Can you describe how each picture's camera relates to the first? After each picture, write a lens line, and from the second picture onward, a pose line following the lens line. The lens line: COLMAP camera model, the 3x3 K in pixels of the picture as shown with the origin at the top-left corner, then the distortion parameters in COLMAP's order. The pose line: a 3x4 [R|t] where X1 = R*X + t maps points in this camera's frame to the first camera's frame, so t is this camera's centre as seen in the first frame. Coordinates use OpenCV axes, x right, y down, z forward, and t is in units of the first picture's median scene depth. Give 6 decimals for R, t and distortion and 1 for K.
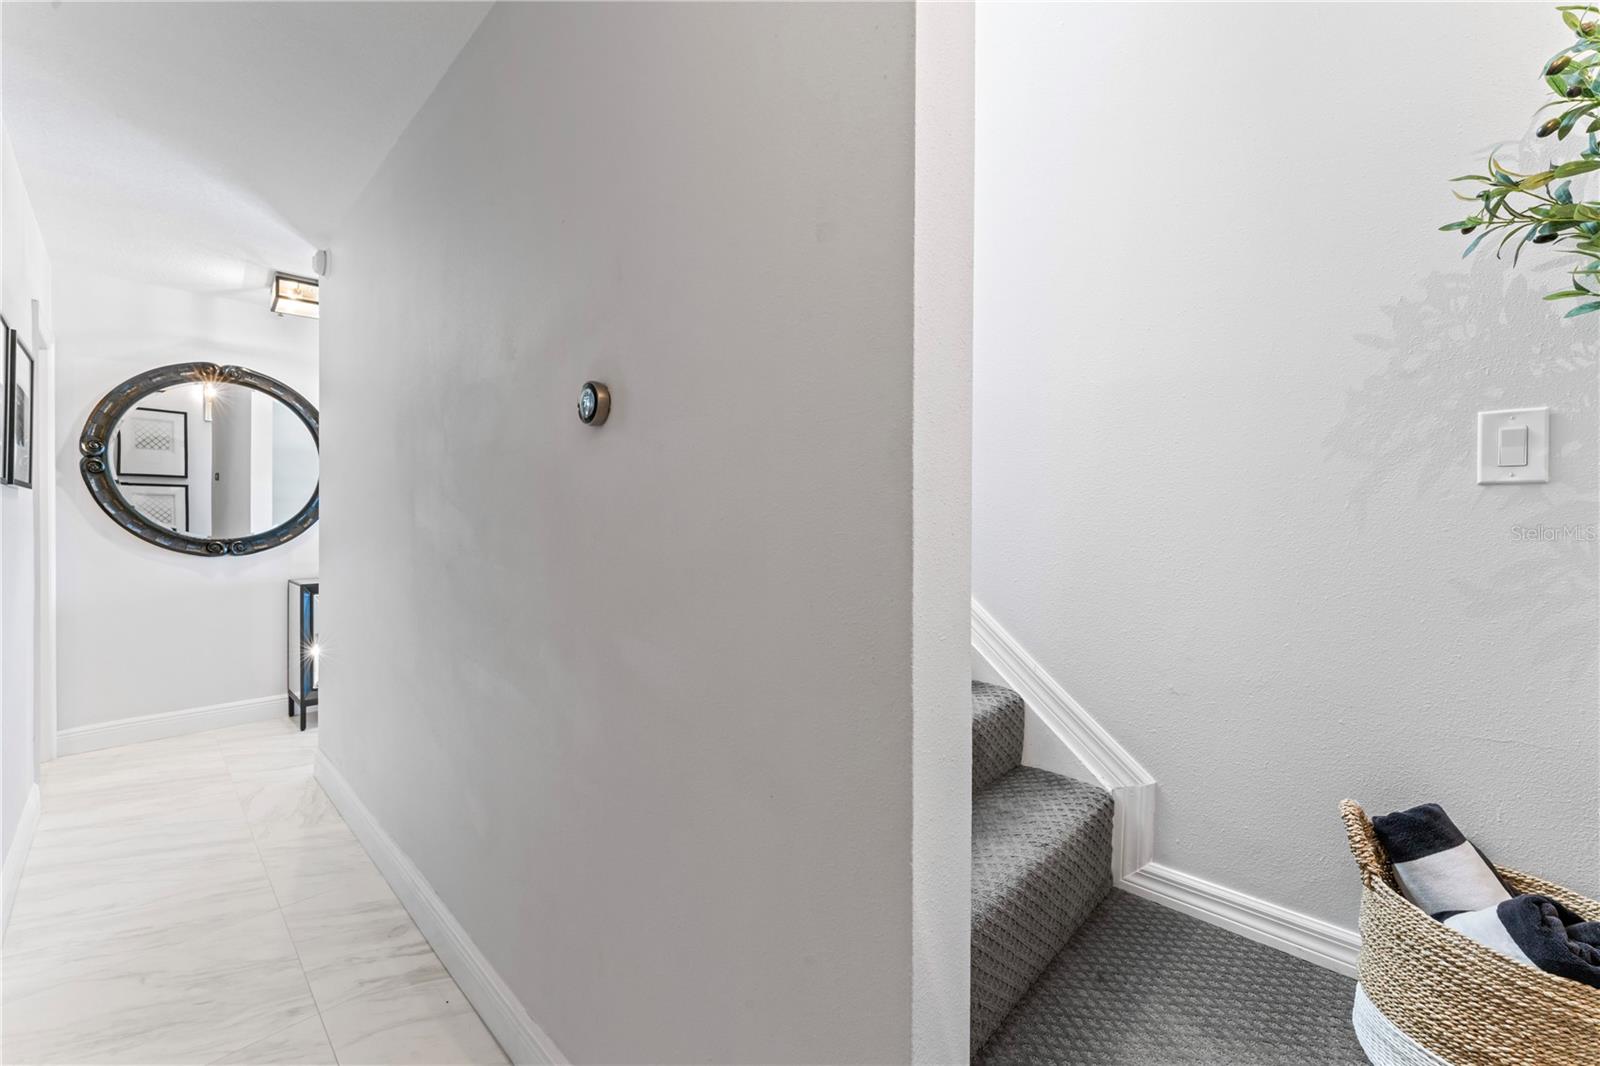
lens RADIAL K [[637.4, 0, 797.4], [0, 637.4, 517.7], [0, 0, 1]] dist [0.000335, 0.000350]
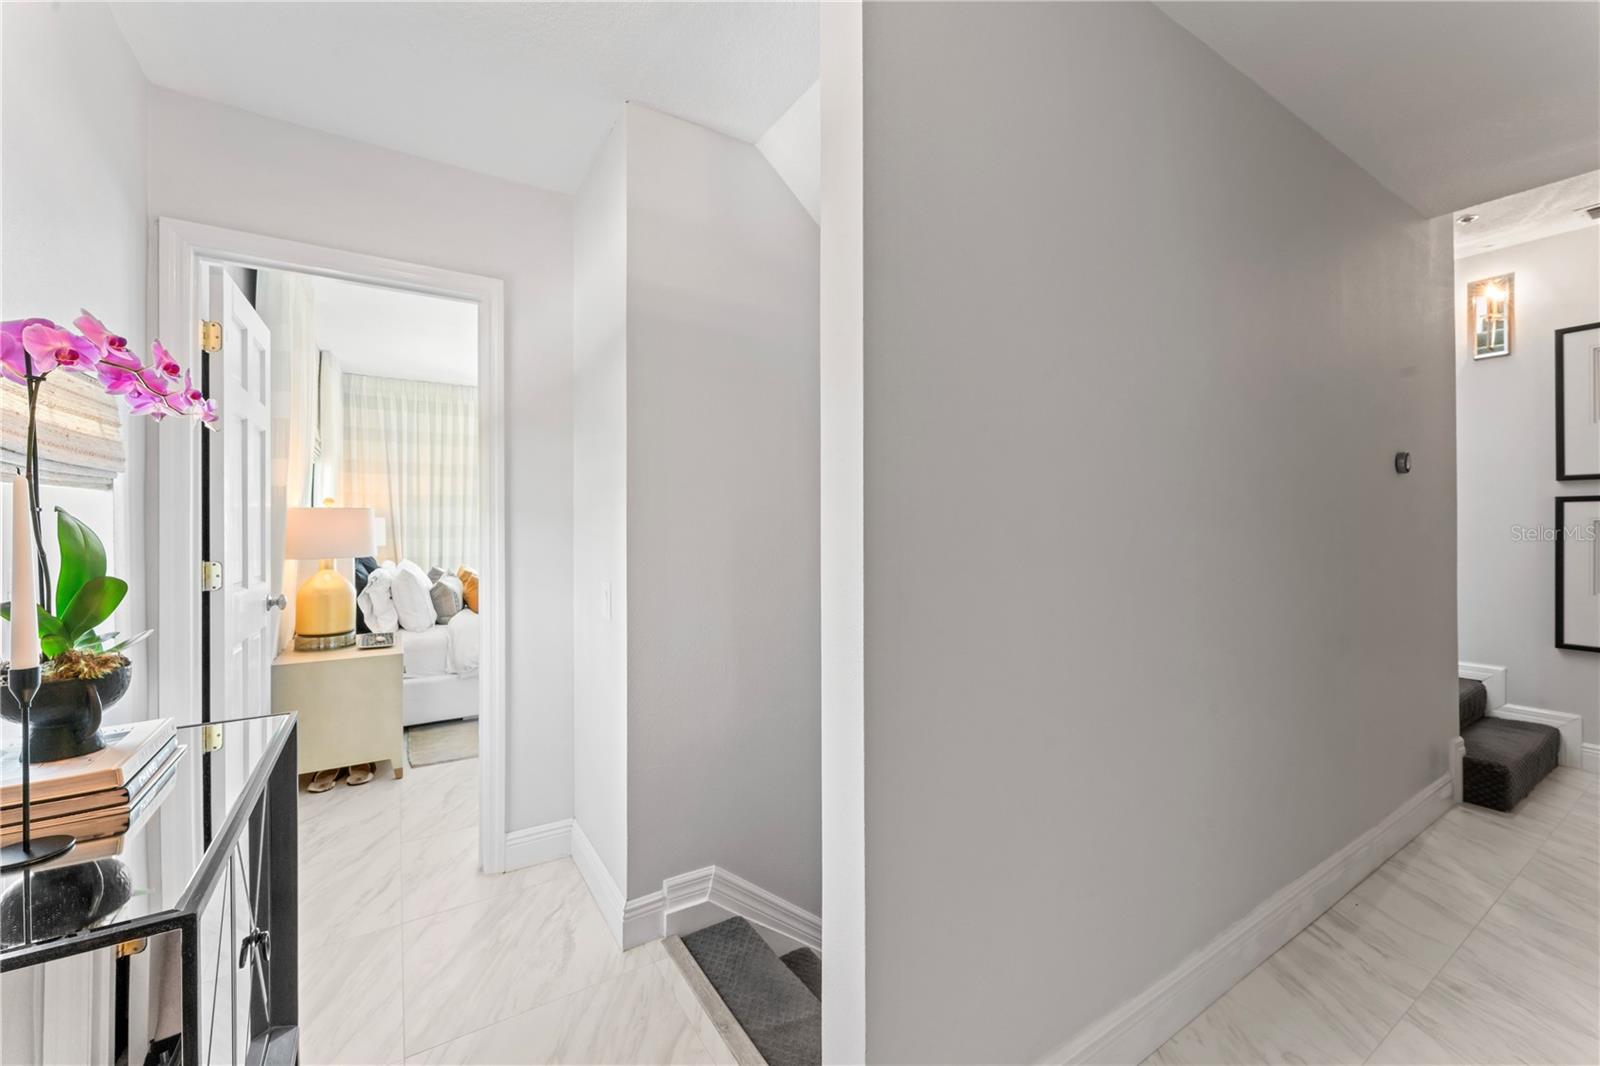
lens RADIAL K [[637.4, 0, 794.6], [0, 637.4, 521.5], [0, 0, 1]] dist [0.000335, 0.000350]
pose [[0.240159, -0.002249, 0.970731, -0.899889], [0.010669, 0.999943, -0.000323, -0.004300], [-0.970675, 0.010435, 0.240170, 0.780528]]
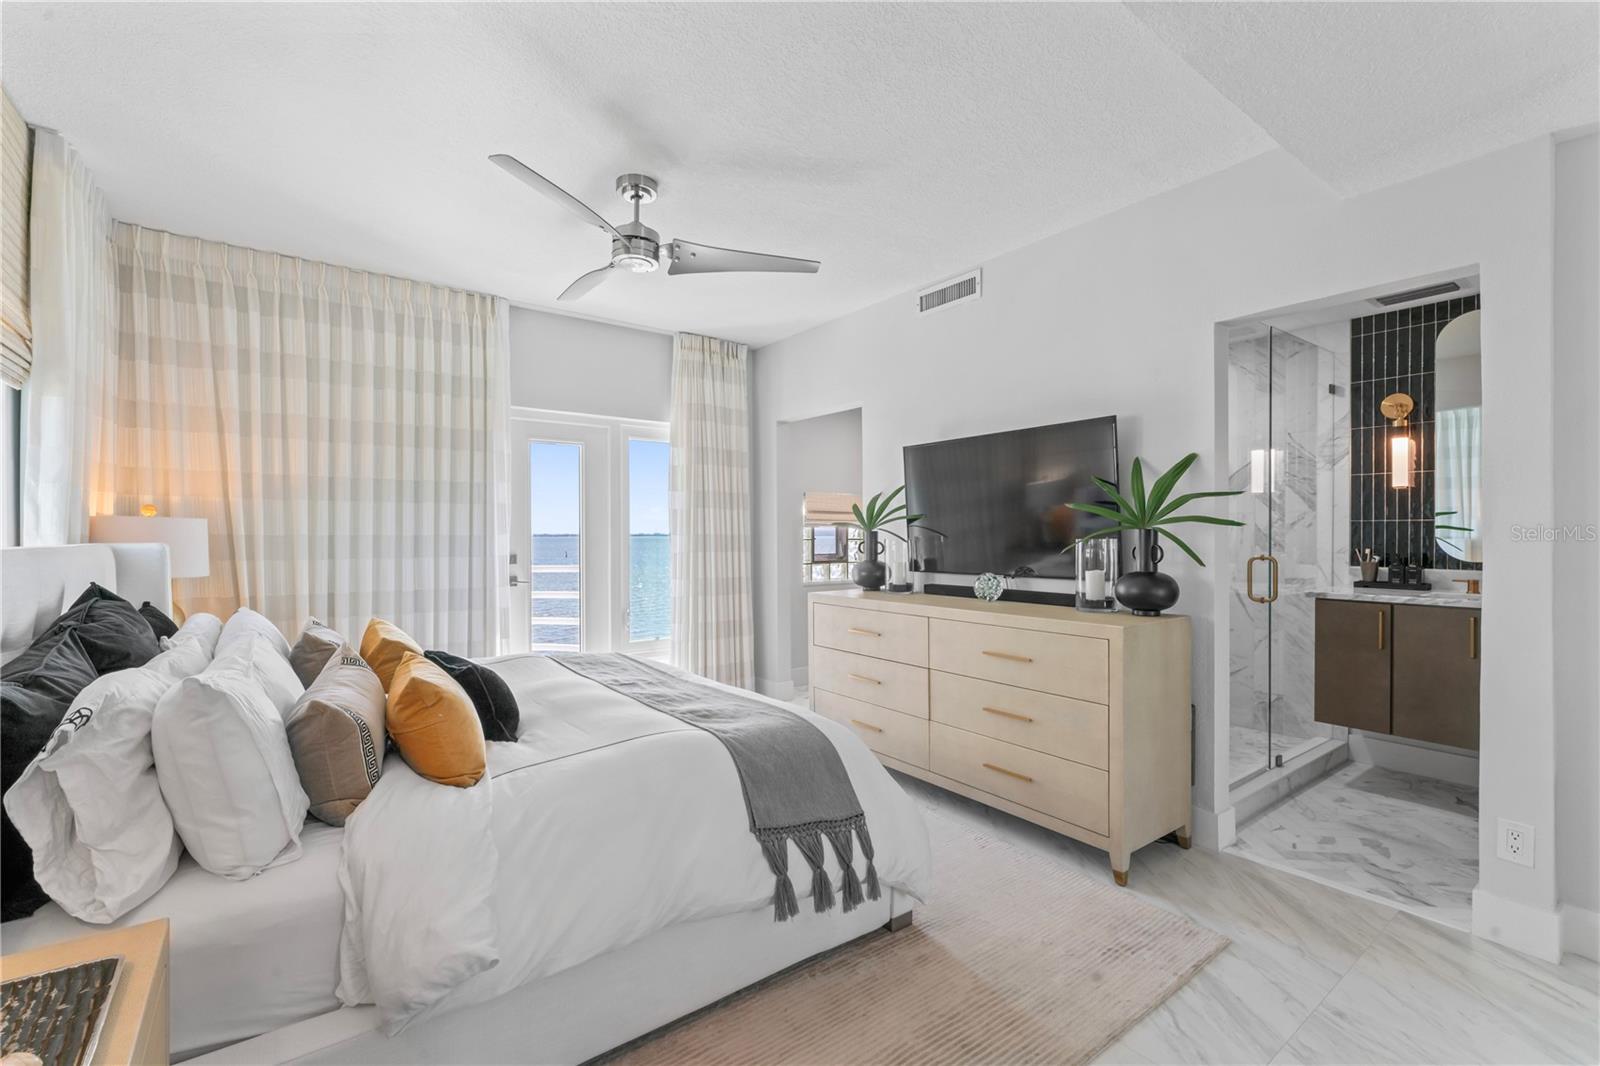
lens RADIAL K [[675.6, 0, 798.5], [0, 675.6, 541.8], [0, 0, 1]] dist [-0.003062, -0.002124]
pose [[0.150796, -0.017099, 0.988417, -0.328862], [0.009747, 0.999828, 0.015809, -0.003402], [-0.988517, 0.007250, 0.150937, 1.298014]]
